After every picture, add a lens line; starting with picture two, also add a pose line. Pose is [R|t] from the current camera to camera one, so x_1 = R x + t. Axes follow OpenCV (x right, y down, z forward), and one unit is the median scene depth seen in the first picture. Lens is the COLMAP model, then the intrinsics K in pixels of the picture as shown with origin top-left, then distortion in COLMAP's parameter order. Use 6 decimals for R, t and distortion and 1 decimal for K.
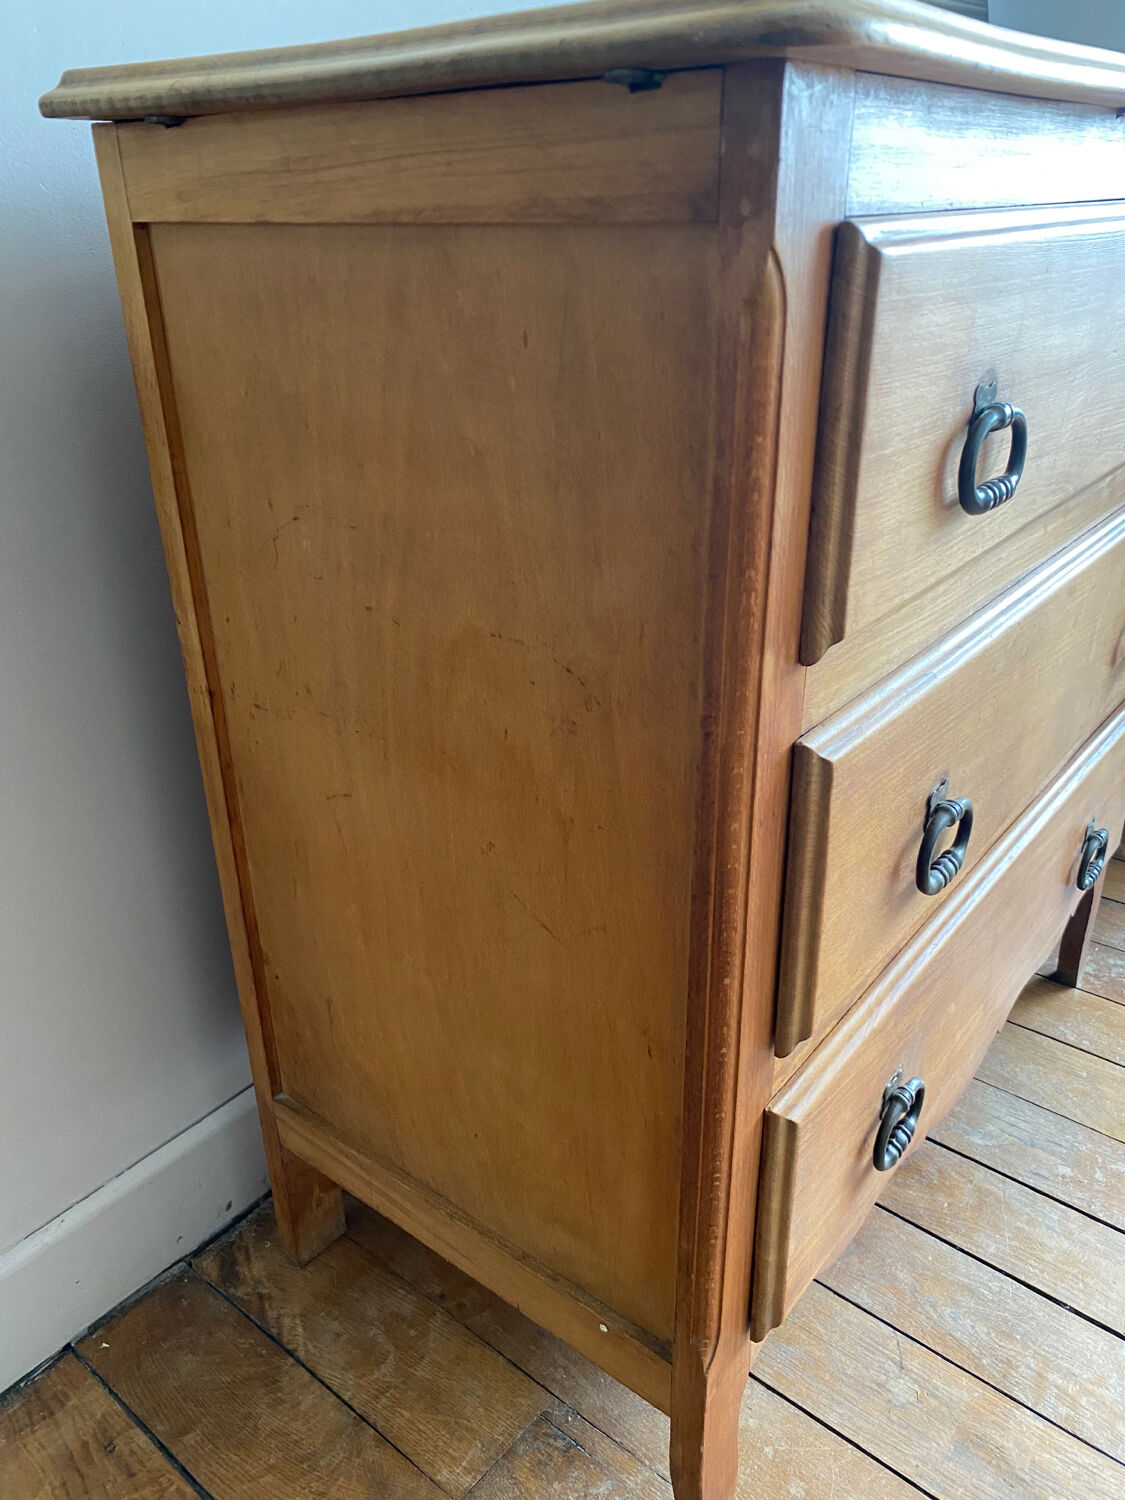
lens RADIAL K [[1151.7, 0, 554.0], [0, 1151.7, 738.0], [0, 0, 1]] dist [0.024426, -0.029163]
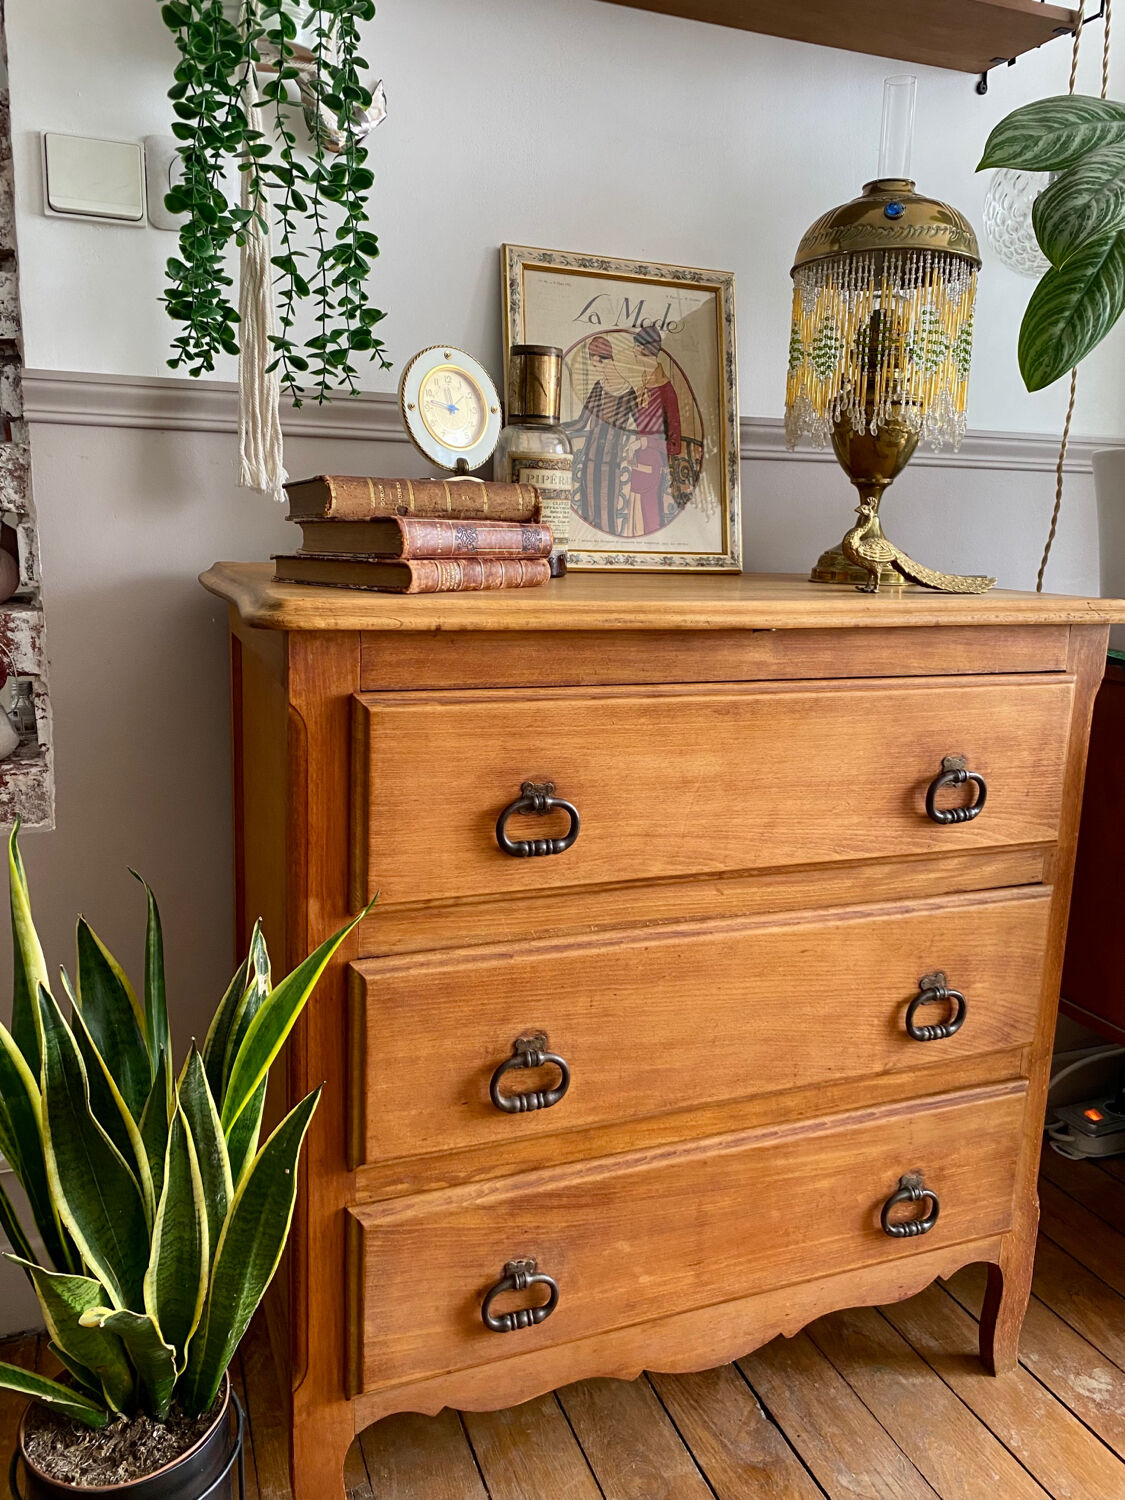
lens RADIAL K [[1151.7, 0, 577.4], [0, 1151.7, 716.2], [0, 0, 1]] dist [0.024426, -0.029163]
pose [[0.873261, 0.143831, -0.465541, 0.825963], [-0.259808, 0.945734, -0.195159, -0.060871], [0.412208, 0.291376, 0.863241, -0.310162]]
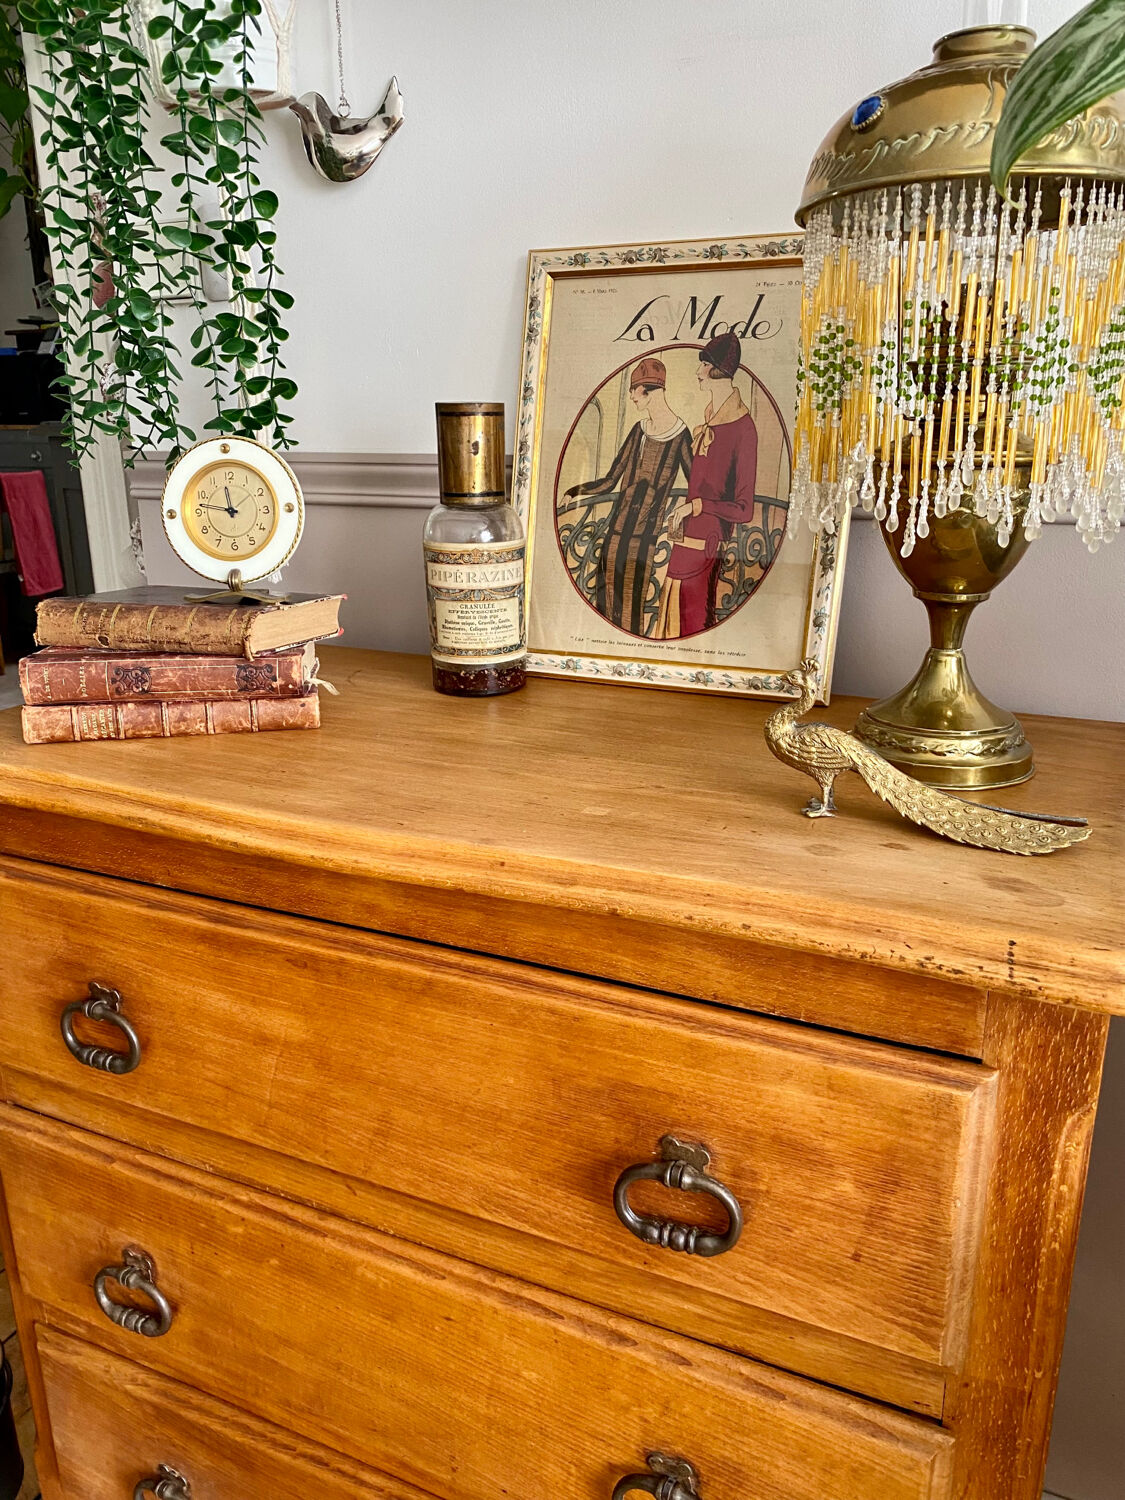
lens RADIAL K [[1151.7, 0, 568.9], [0, 1151.7, 745.3], [0, 0, 1]] dist [0.024426, -0.029163]
pose [[0.237649, 0.301835, -0.923265, 1.203324], [-0.413349, 0.891566, 0.185076, -0.743572], [0.879014, 0.337648, 0.336643, 0.643407]]
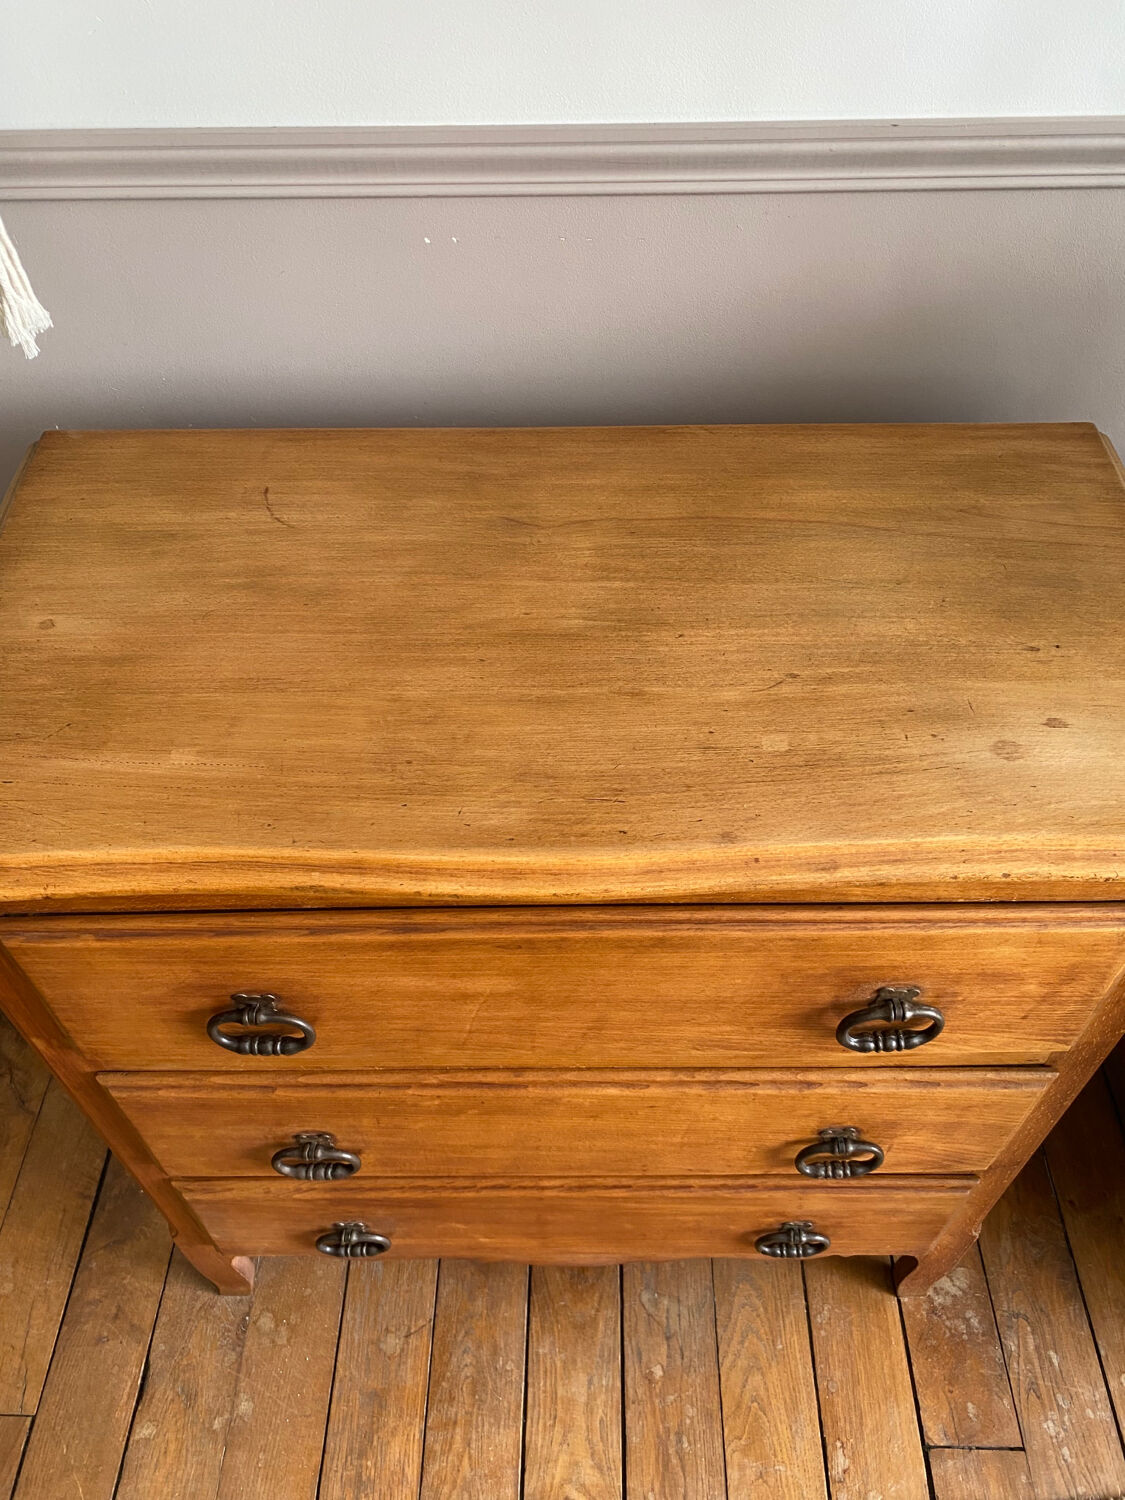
lens RADIAL K [[1151.7, 0, 570.4], [0, 1151.7, 742.8], [0, 0, 1]] dist [0.024426, -0.029163]
pose [[0.629370, 0.597592, -0.496768, 0.765026], [-0.342635, 0.787156, 0.512822, -0.942249], [0.697492, -0.152544, 0.700168, 0.248639]]
